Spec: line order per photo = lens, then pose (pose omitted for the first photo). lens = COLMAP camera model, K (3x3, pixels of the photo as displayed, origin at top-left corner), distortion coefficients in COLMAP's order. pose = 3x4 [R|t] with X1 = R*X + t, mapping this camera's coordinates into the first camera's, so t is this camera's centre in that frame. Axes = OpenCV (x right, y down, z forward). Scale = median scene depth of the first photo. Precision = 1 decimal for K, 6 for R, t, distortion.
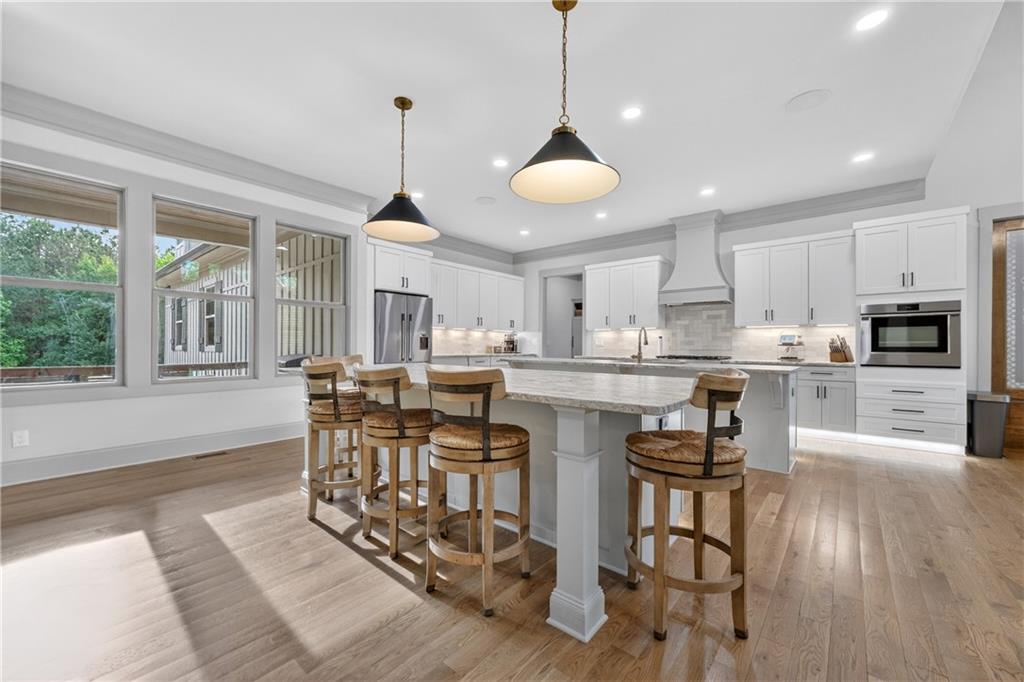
lens RADIAL K [[395.6, 0, 516.0], [0, 395.6, 340.3], [0, 0, 1]] dist [-0.000417, -0.000035]
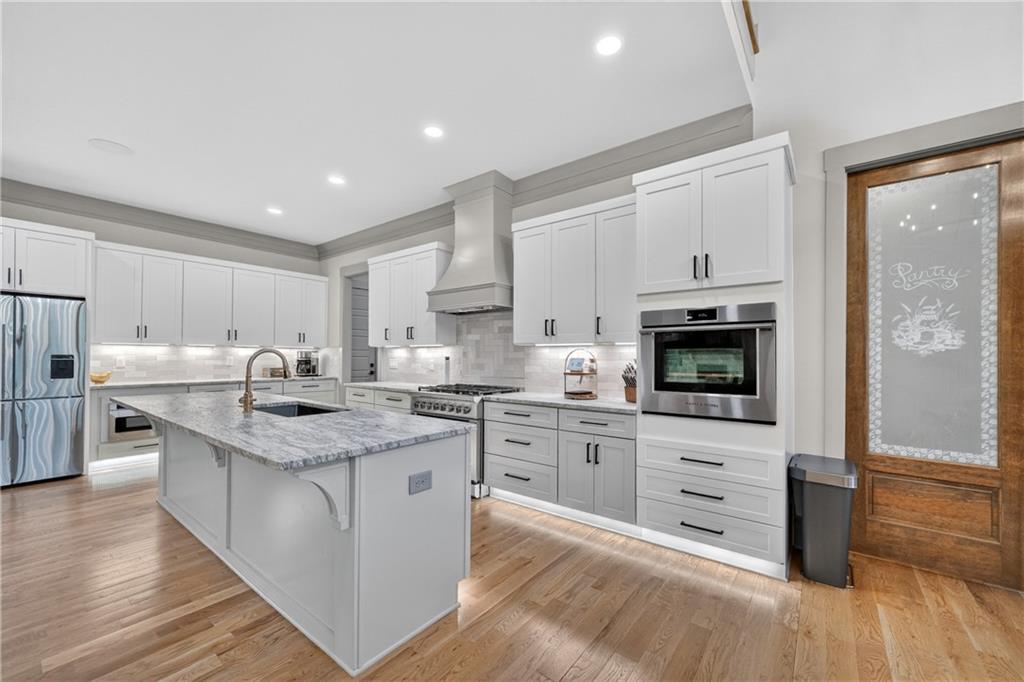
lens RADIAL K [[400.6, 0, 515.6], [0, 400.6, 349.6], [0, 0, 1]] dist [-0.001589, -0.000062]
pose [[0.999404, 0.001061, 0.034512, 0.655615], [-0.000916, 0.999991, -0.004215, -0.028510], [-0.034516, 0.004180, 0.999395, 0.397145]]
